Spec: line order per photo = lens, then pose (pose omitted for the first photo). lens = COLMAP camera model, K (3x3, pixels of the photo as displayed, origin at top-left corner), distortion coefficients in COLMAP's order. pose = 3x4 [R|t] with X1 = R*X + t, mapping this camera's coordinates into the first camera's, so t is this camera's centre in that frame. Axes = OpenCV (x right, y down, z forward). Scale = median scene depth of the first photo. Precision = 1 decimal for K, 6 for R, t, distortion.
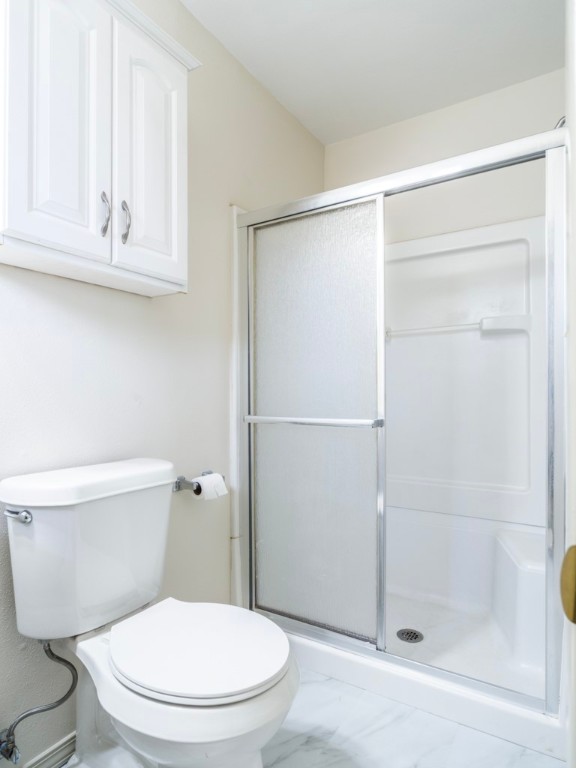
lens RADIAL K [[458.2, 0, 265.0], [0, 458.2, 386.6], [0, 0, 1]] dist [-0.003302, 0.000065]
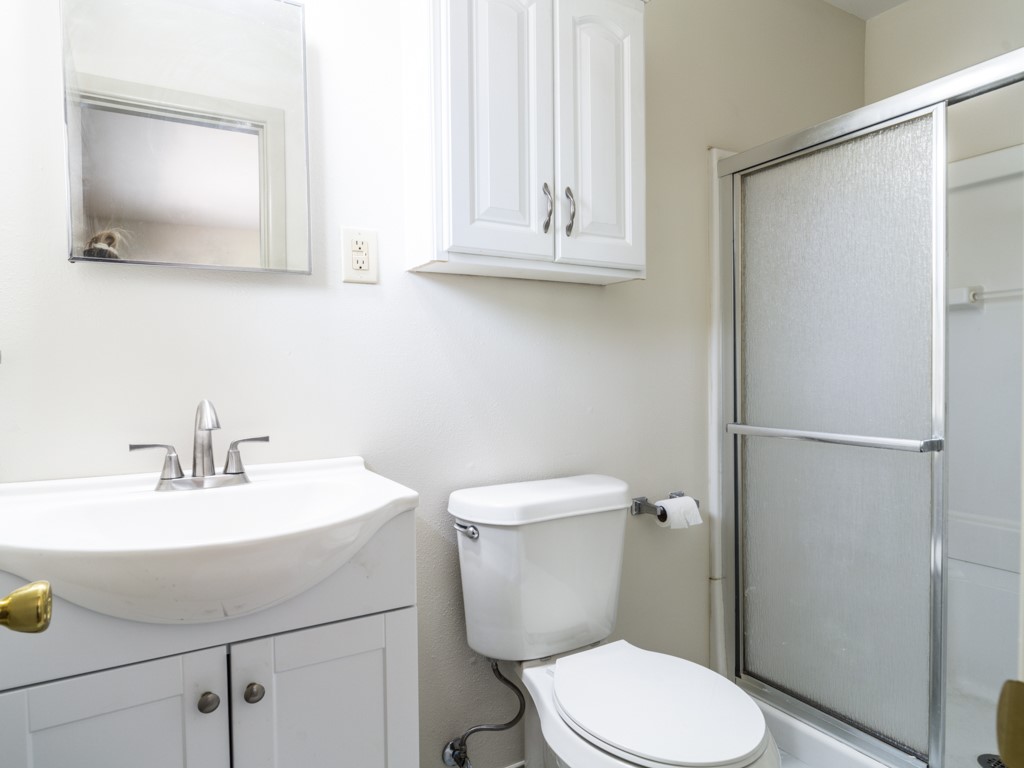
lens RADIAL K [[610.9, 0, 498.4], [0, 610.9, 380.5], [0, 0, 1]] dist [-0.003302, 0.000065]
pose [[0.898325, 0.005473, -0.439297, 0.075522], [0.011669, 0.999272, 0.036312, -0.065453], [0.439176, -0.037746, 0.897608, -0.106928]]
